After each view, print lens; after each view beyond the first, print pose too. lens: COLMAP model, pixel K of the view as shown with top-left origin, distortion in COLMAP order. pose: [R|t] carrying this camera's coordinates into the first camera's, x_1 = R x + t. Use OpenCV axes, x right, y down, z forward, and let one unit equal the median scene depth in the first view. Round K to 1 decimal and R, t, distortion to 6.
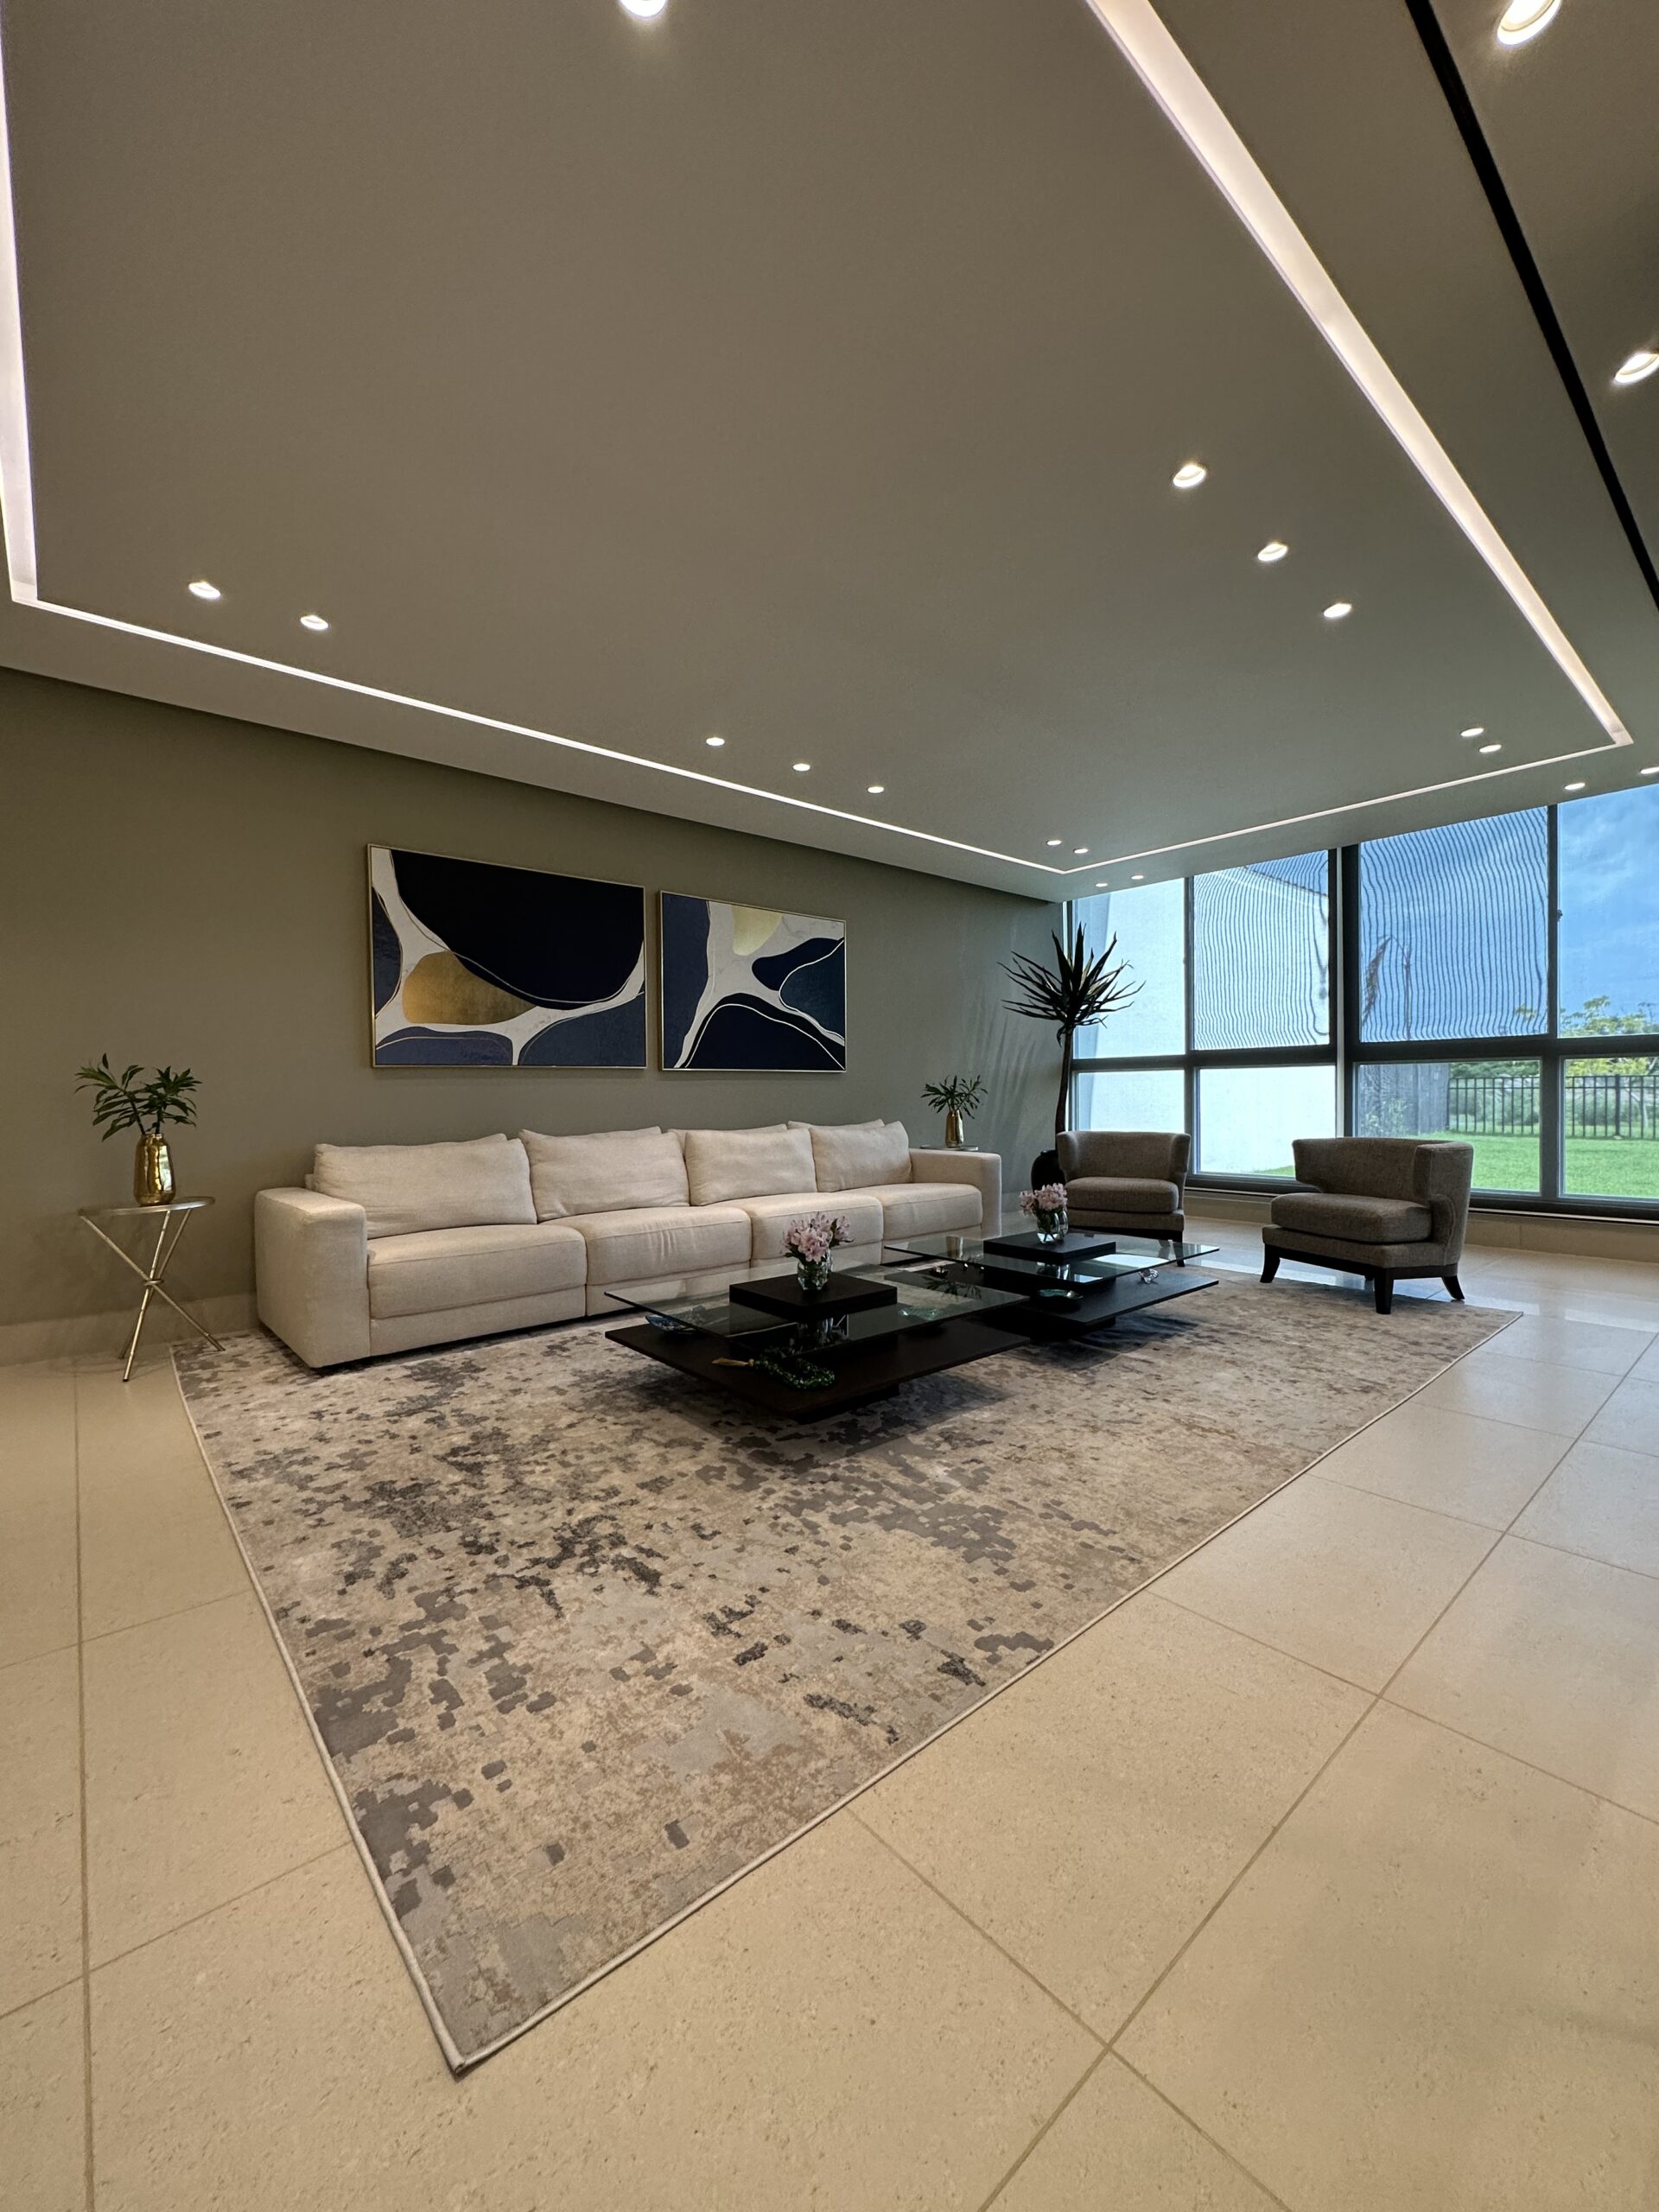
lens RADIAL K [[890.6, 0, 834.6], [0, 890.6, 1091.3], [0, 0, 1]] dist [-0.005927, 0.000365]
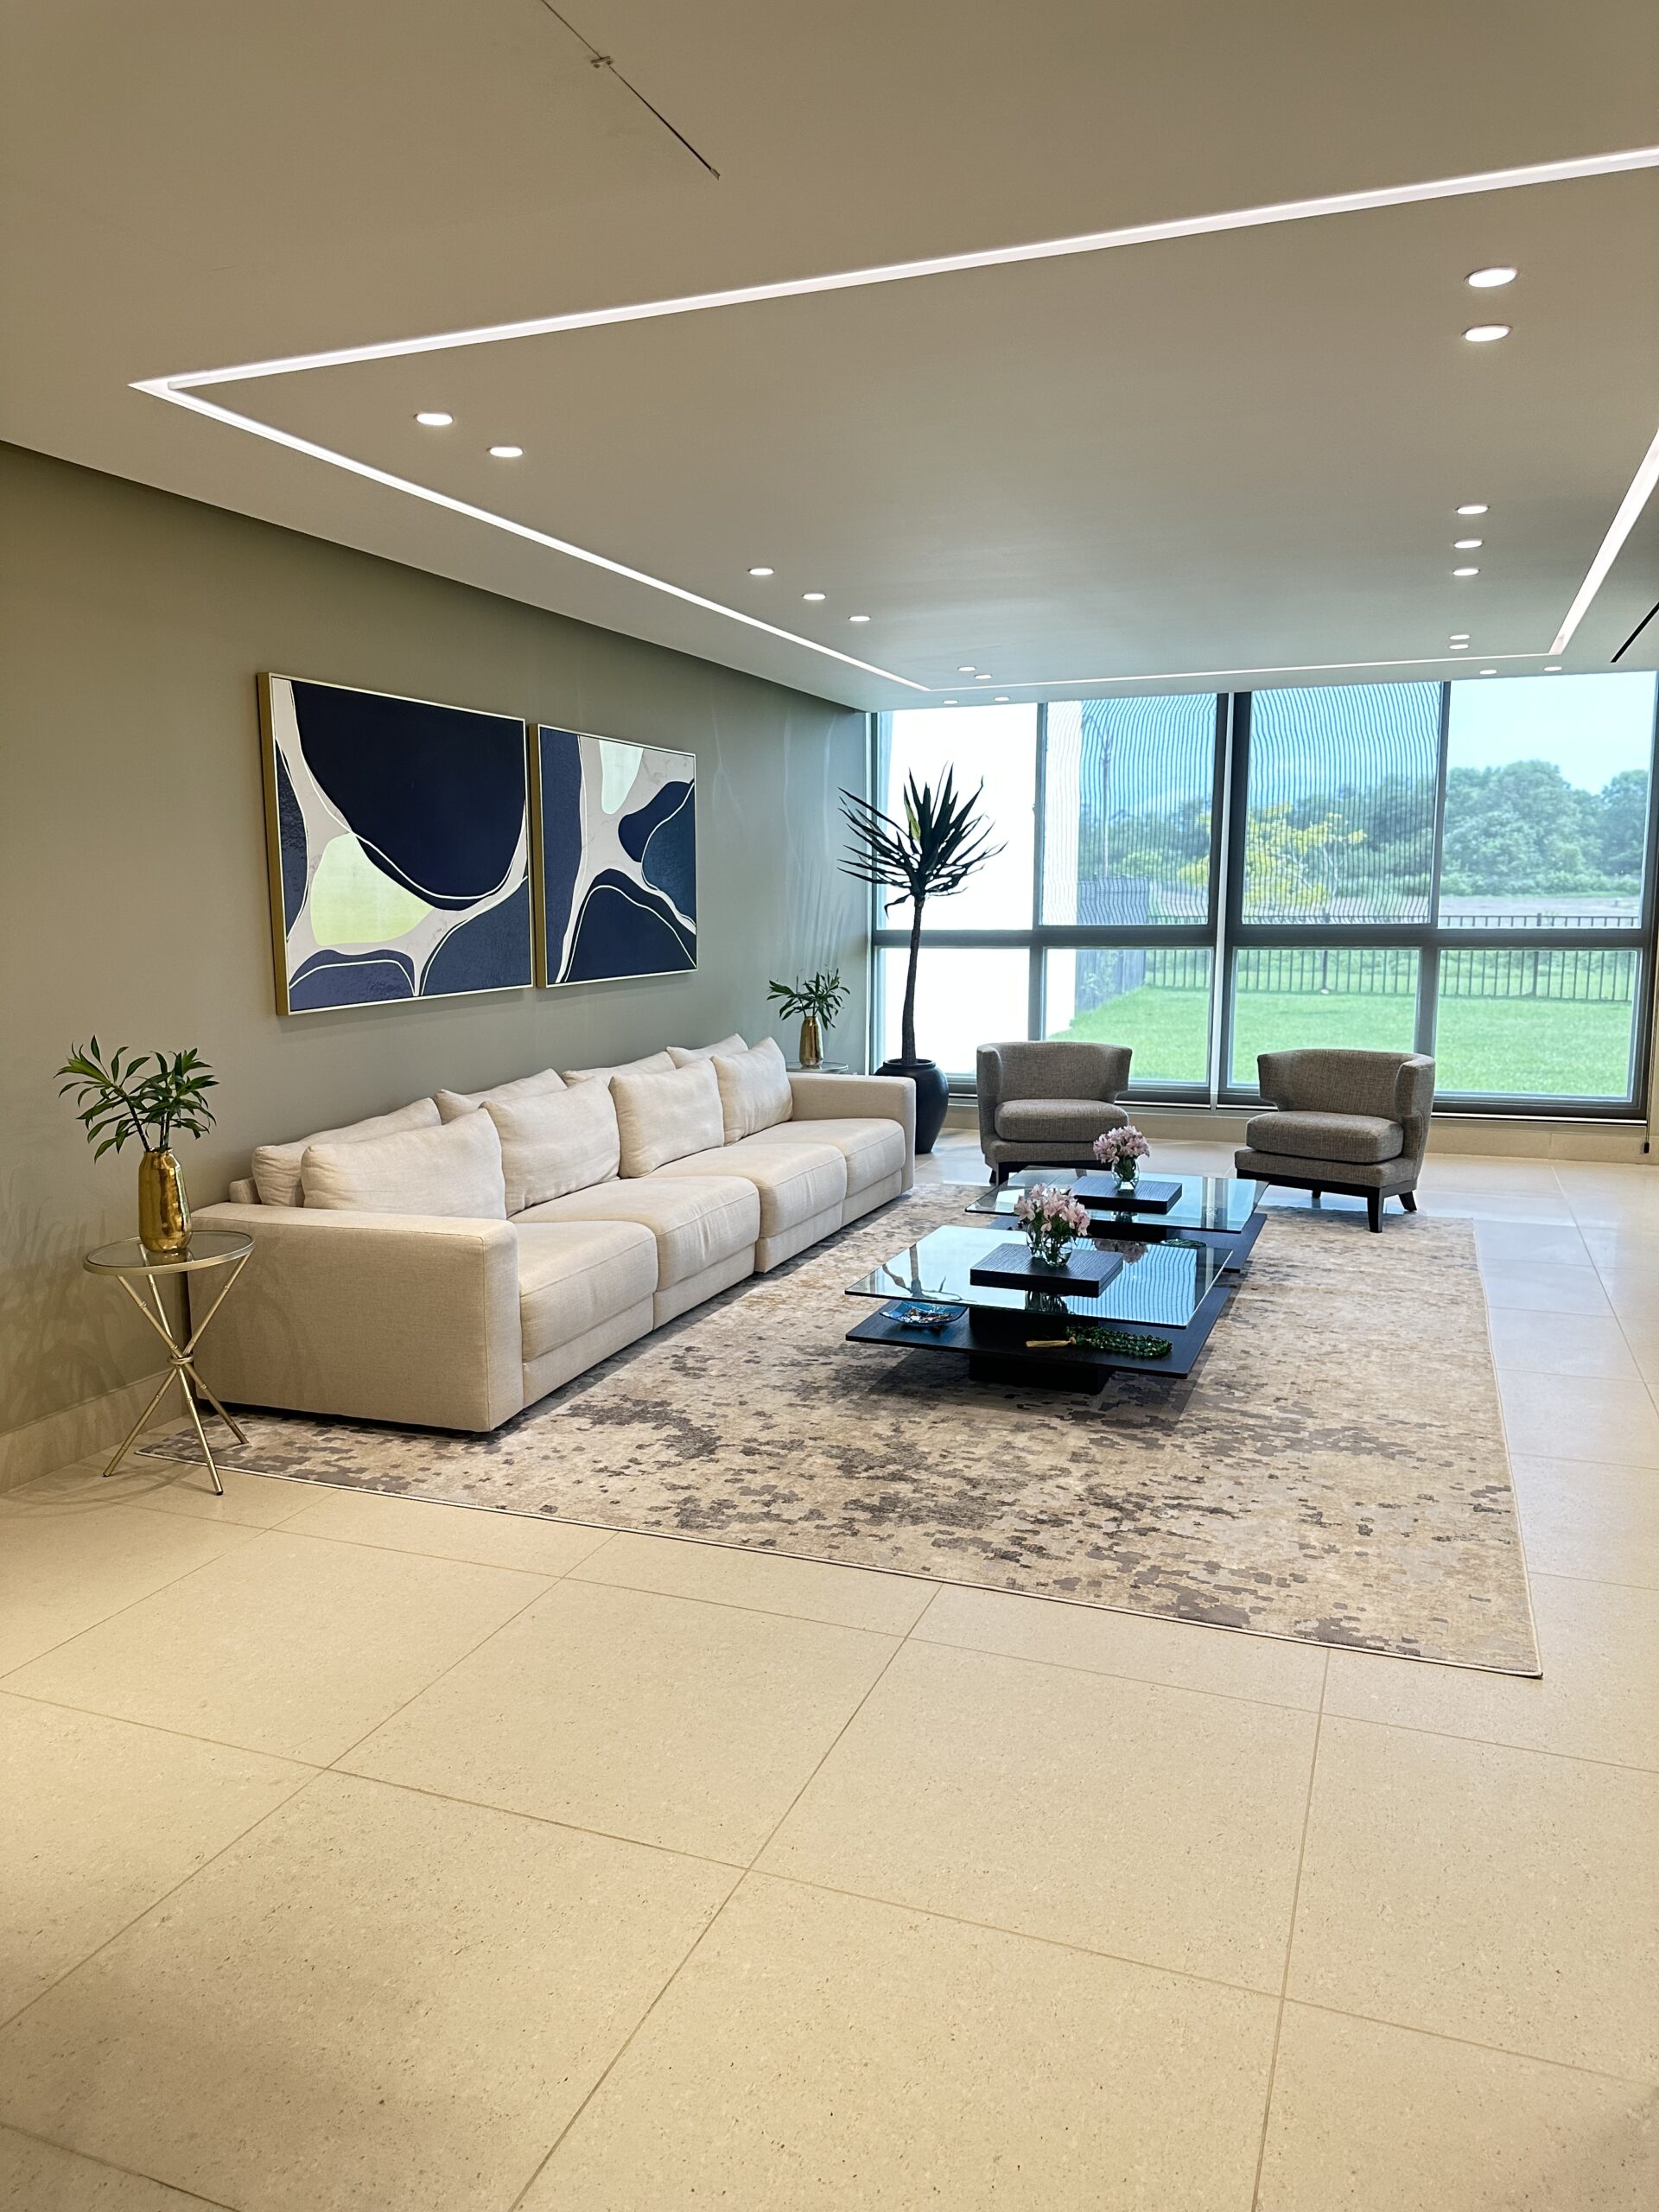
lens RADIAL K [[1551.1, 0, 822.8], [0, 1551.1, 1114.1], [0, 0, 1]] dist [0.070846, -0.010149]
pose [[0.884209, -0.060351, 0.463177, -0.878163], [-0.005477, 0.990210, 0.139478, -0.149005], [-0.467060, -0.125865, 0.875222, -0.290004]]
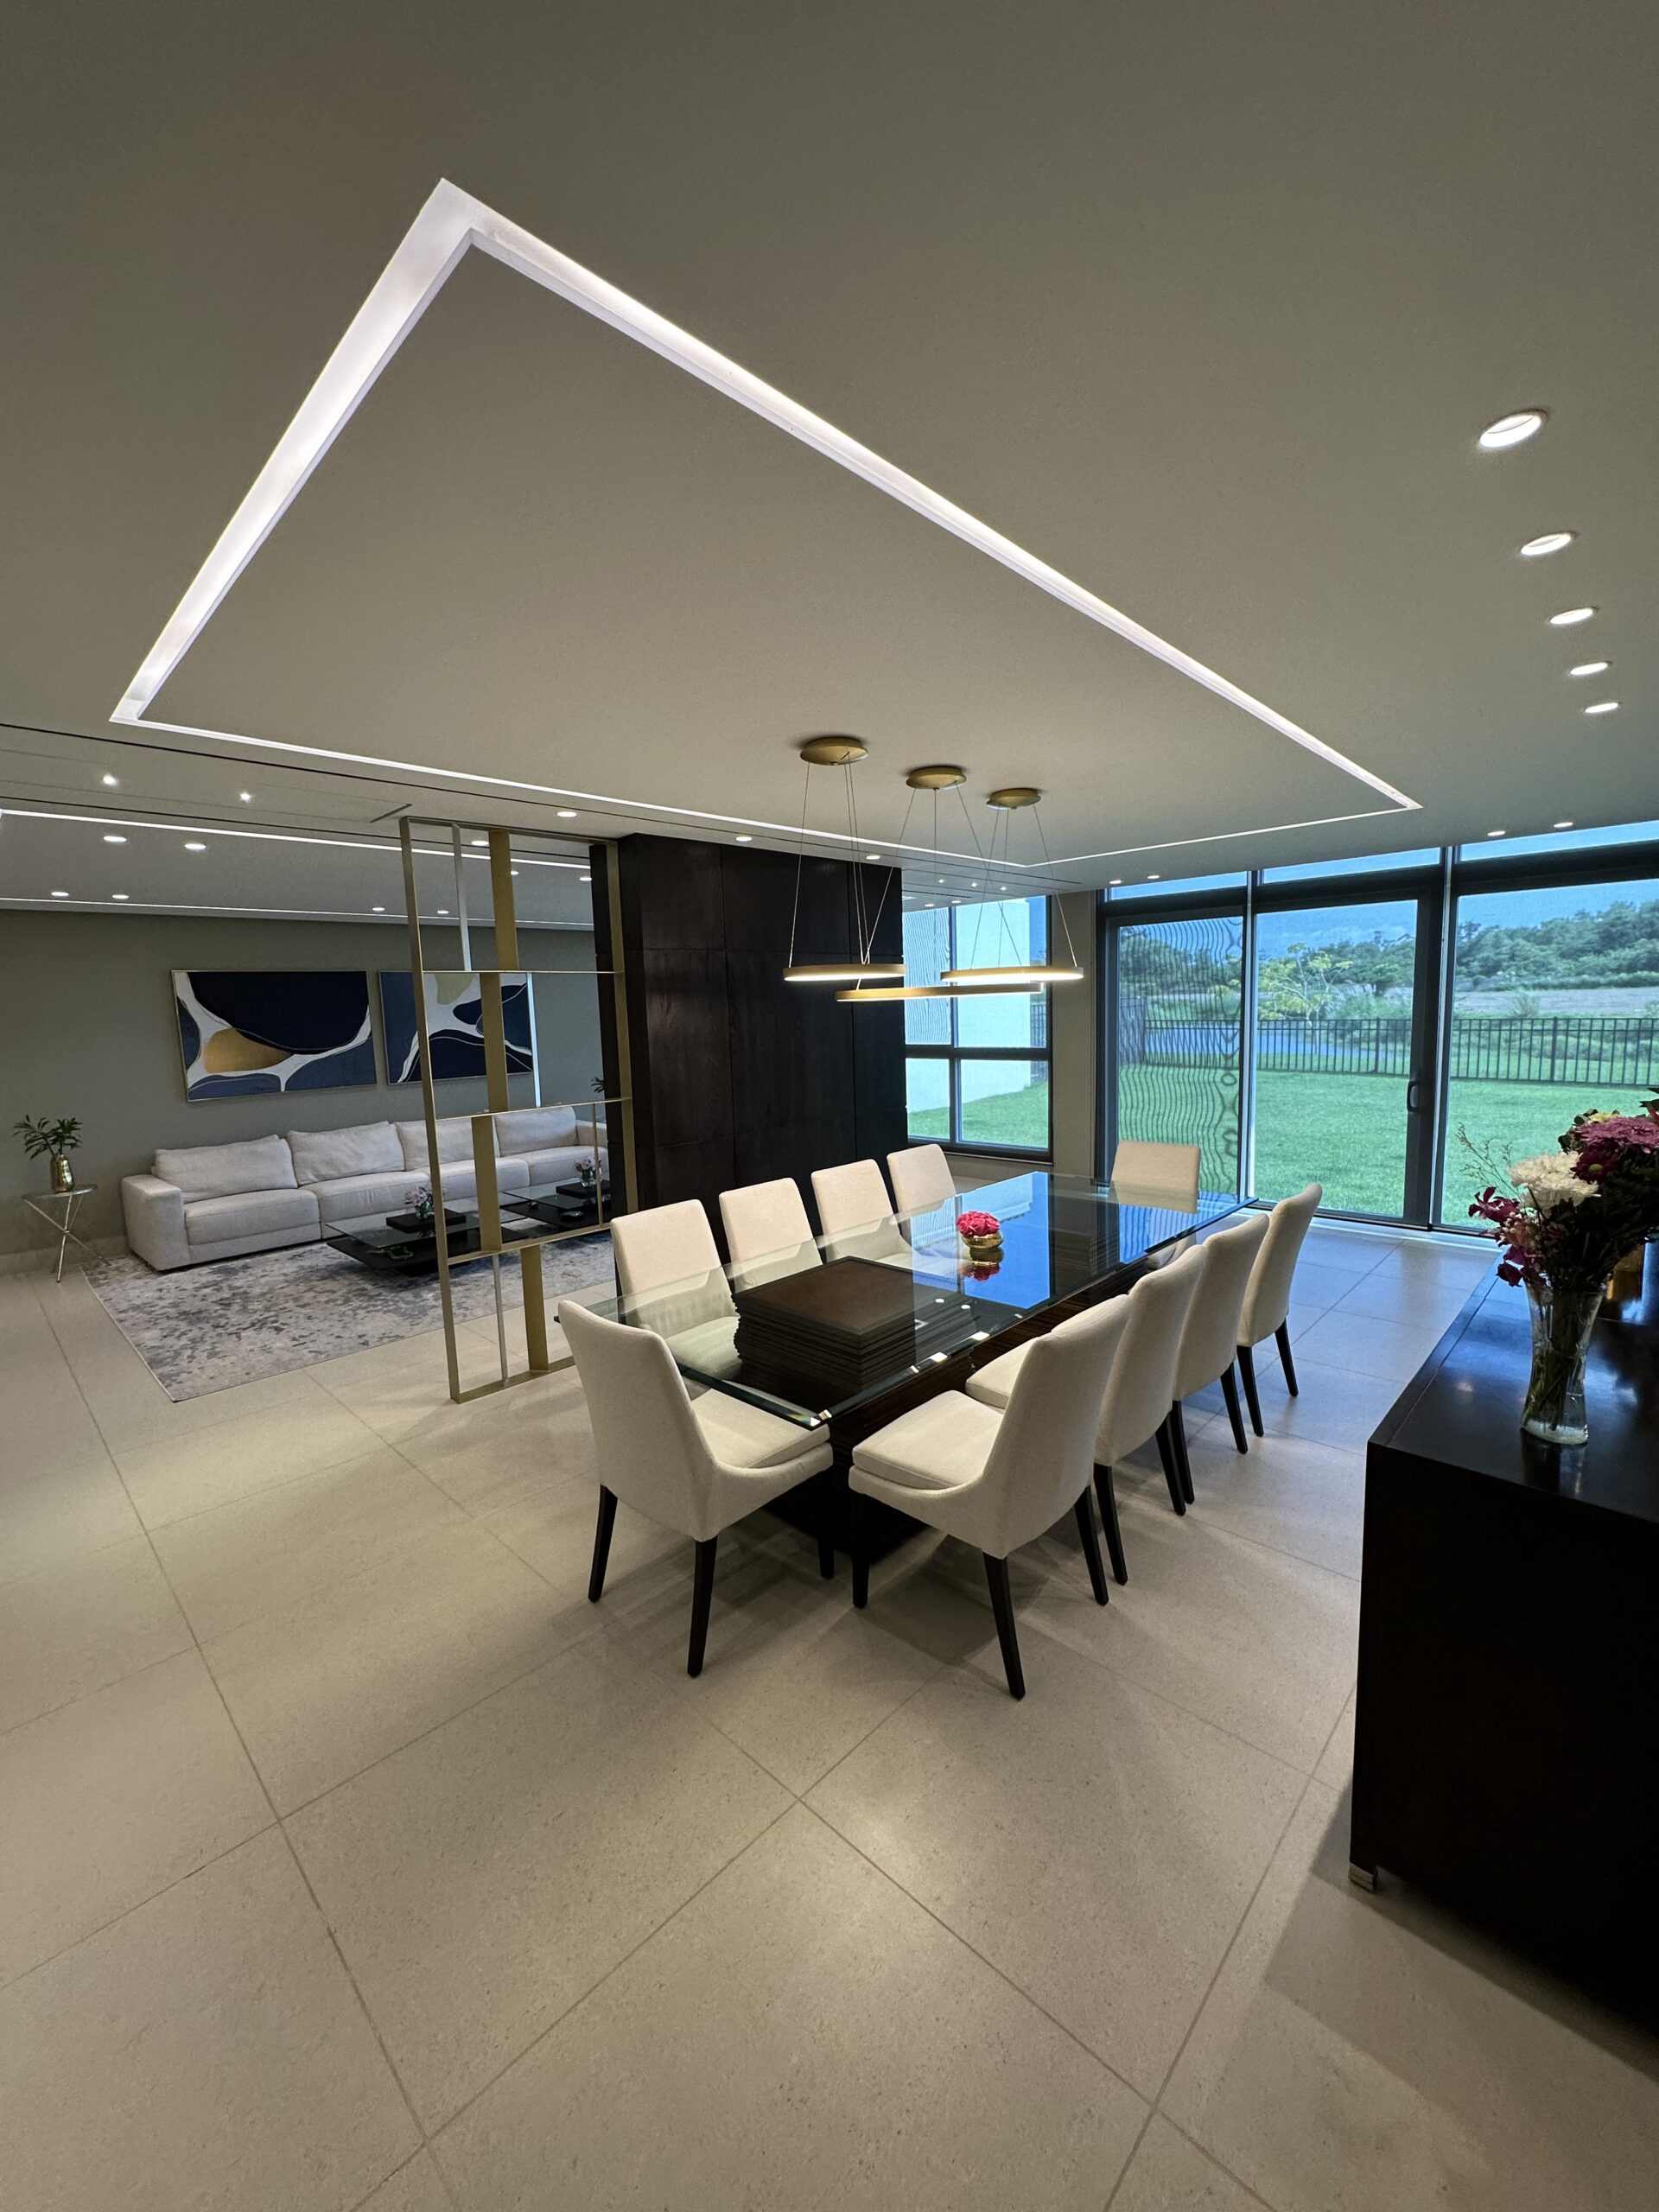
lens RADIAL K [[890.6, 0, 830.8], [0, 890.6, 1093.4], [0, 0, 1]] dist [-0.005927, 0.000365]
pose [[0.995743, -0.031657, 0.086571, 0.693007], [0.022967, 0.994763, 0.099598, -0.227231], [-0.089271, -0.097186, 0.991255, -0.982604]]
